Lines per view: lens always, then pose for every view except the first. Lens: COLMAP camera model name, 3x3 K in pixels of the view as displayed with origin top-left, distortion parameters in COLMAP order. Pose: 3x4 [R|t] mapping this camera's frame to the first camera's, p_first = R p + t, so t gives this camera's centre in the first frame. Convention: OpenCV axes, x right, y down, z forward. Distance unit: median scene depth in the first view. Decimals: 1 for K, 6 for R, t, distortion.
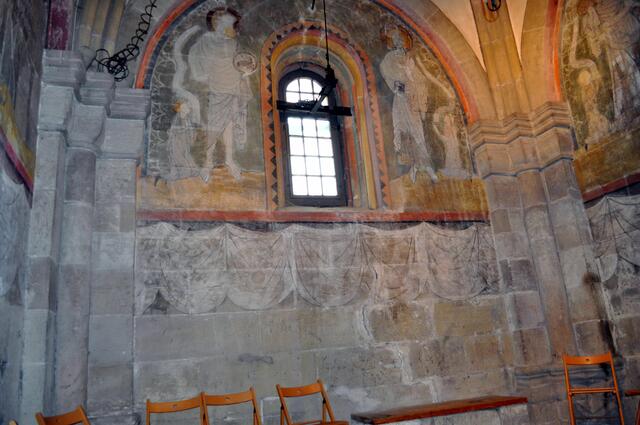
lens RADIAL K [[515.3, 0, 319.3], [0, 515.3, 212.1], [0, 0, 1]] dist [-0.080913, 0.000076]
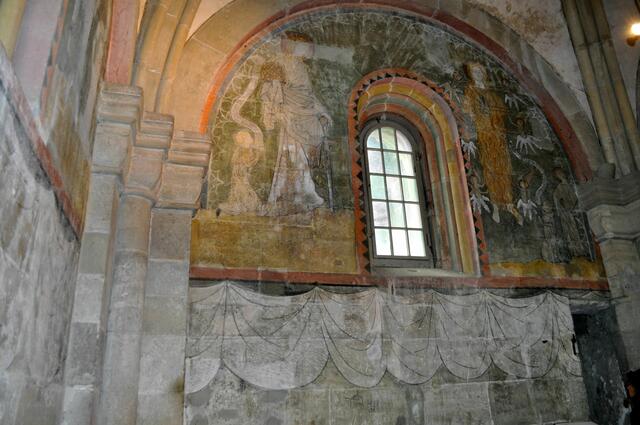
lens RADIAL K [[515.3, 0, 320.0], [0, 515.3, 212.3], [0, 0, 1]] dist [-0.080913, 0.000076]
pose [[0.035960, 0.454099, 0.890225, -0.170483], [-0.231777, 0.870302, -0.434574, 0.182647], [-0.972104, -0.190706, 0.136546, 0.768315]]
